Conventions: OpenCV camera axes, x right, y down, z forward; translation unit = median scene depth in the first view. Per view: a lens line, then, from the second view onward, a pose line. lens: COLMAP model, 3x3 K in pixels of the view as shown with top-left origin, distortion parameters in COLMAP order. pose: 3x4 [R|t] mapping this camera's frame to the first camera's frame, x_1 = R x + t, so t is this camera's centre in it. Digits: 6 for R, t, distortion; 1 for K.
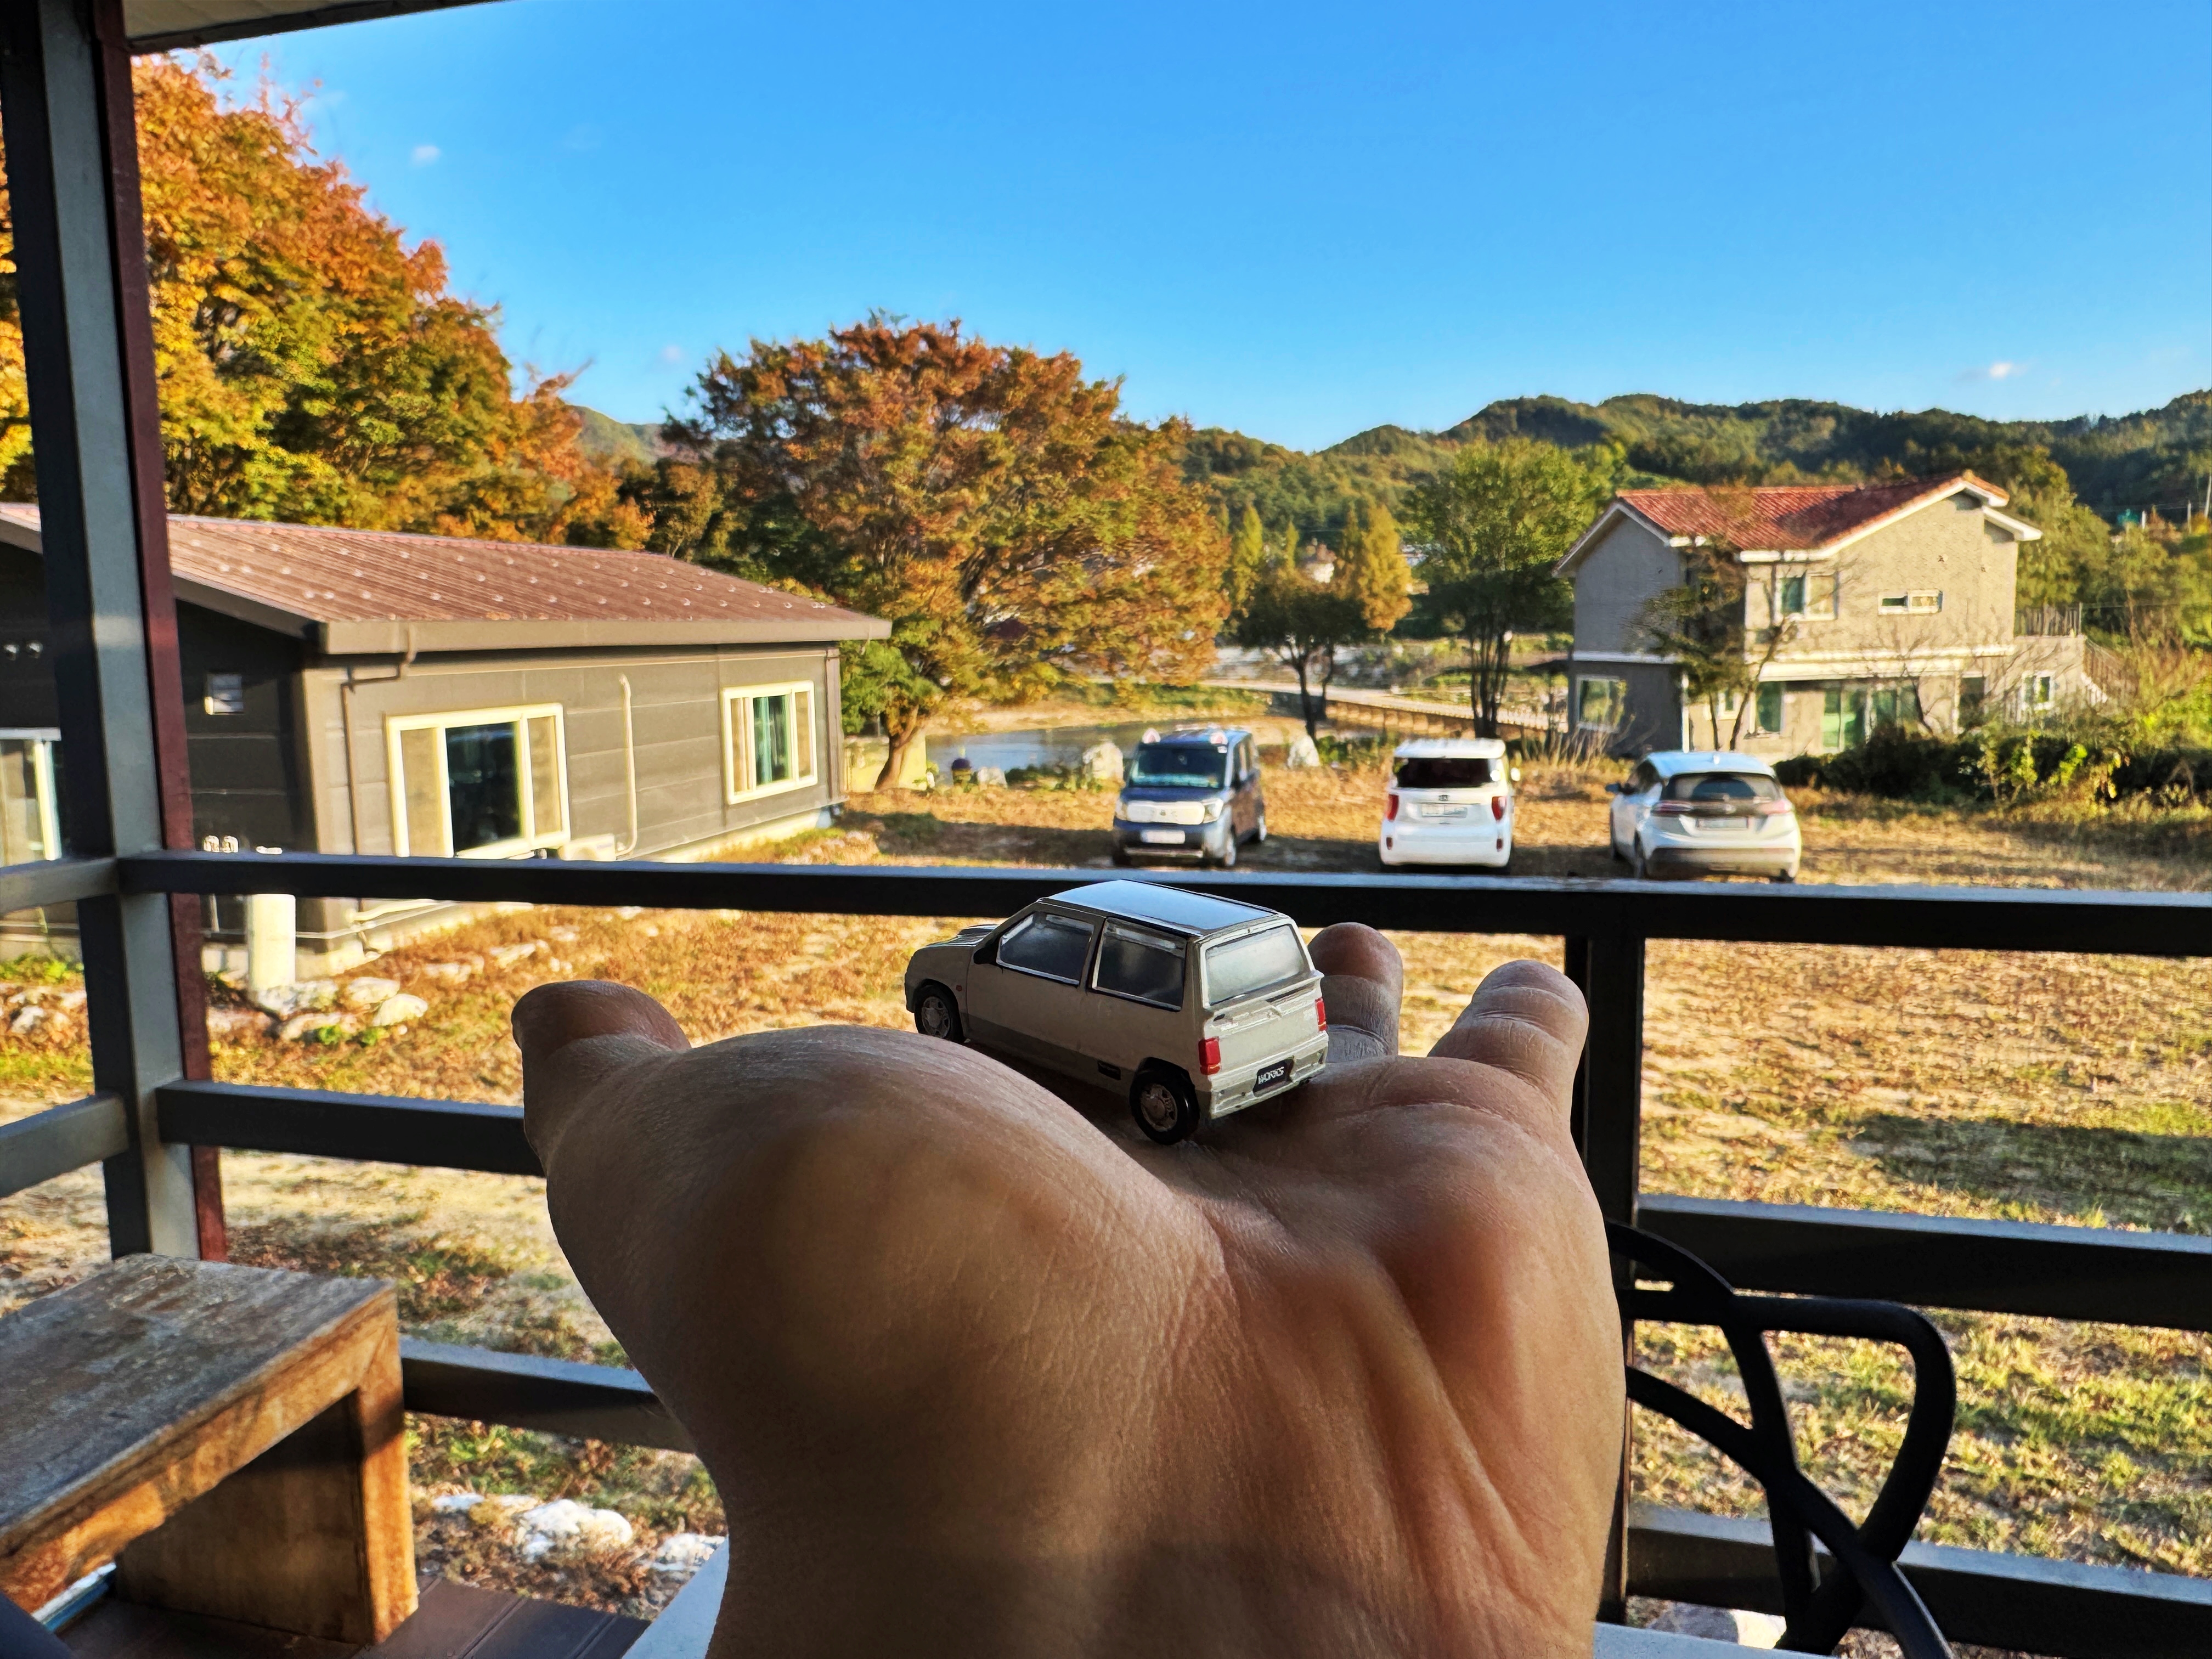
lens RADIAL K [[1525.7, 0, 1106.0], [0, 1525.7, 829.5], [0, 0, 1]] dist [0.003380, 0.000401]
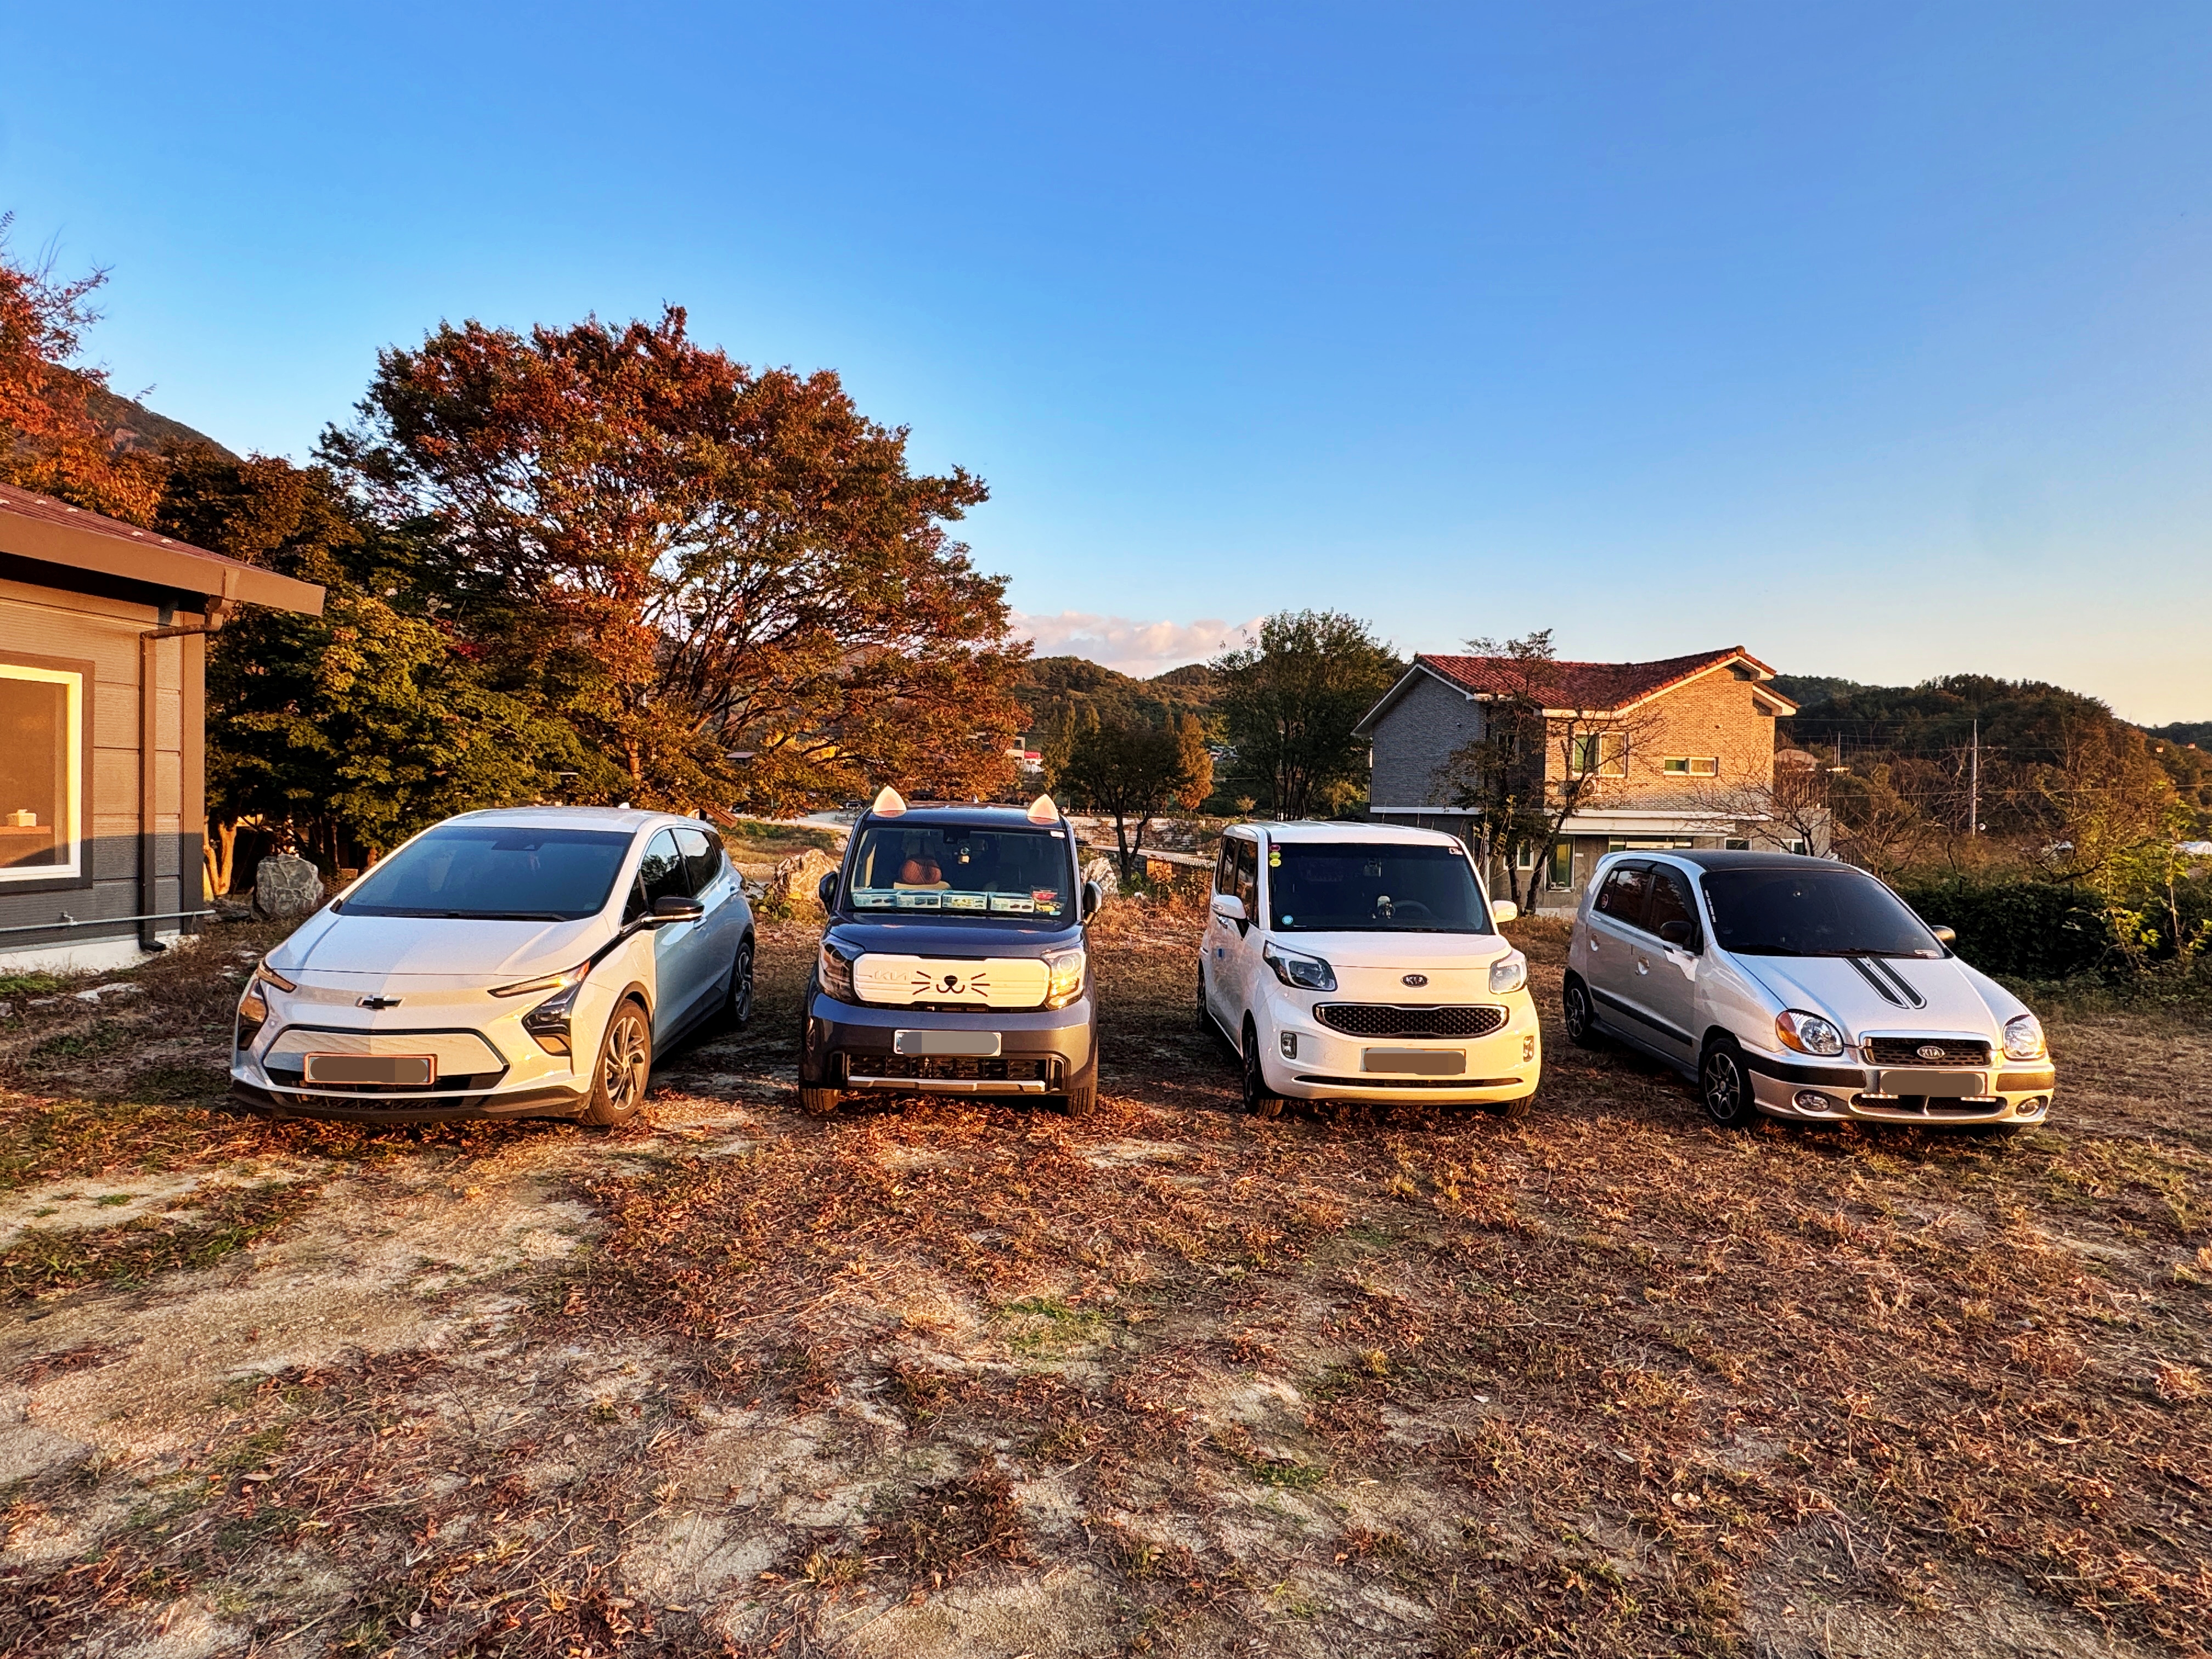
lens RADIAL K [[1151.1, 0, 1106.0], [0, 1151.1, 829.5], [0, 0, 1]] dist [-0.000233, -0.000018]
pose [[0.993465, 0.042862, 0.105783, 0.044939], [-0.031190, 0.993483, -0.109627, -0.006707], [-0.109792, 0.105612, 0.988328, 0.269213]]
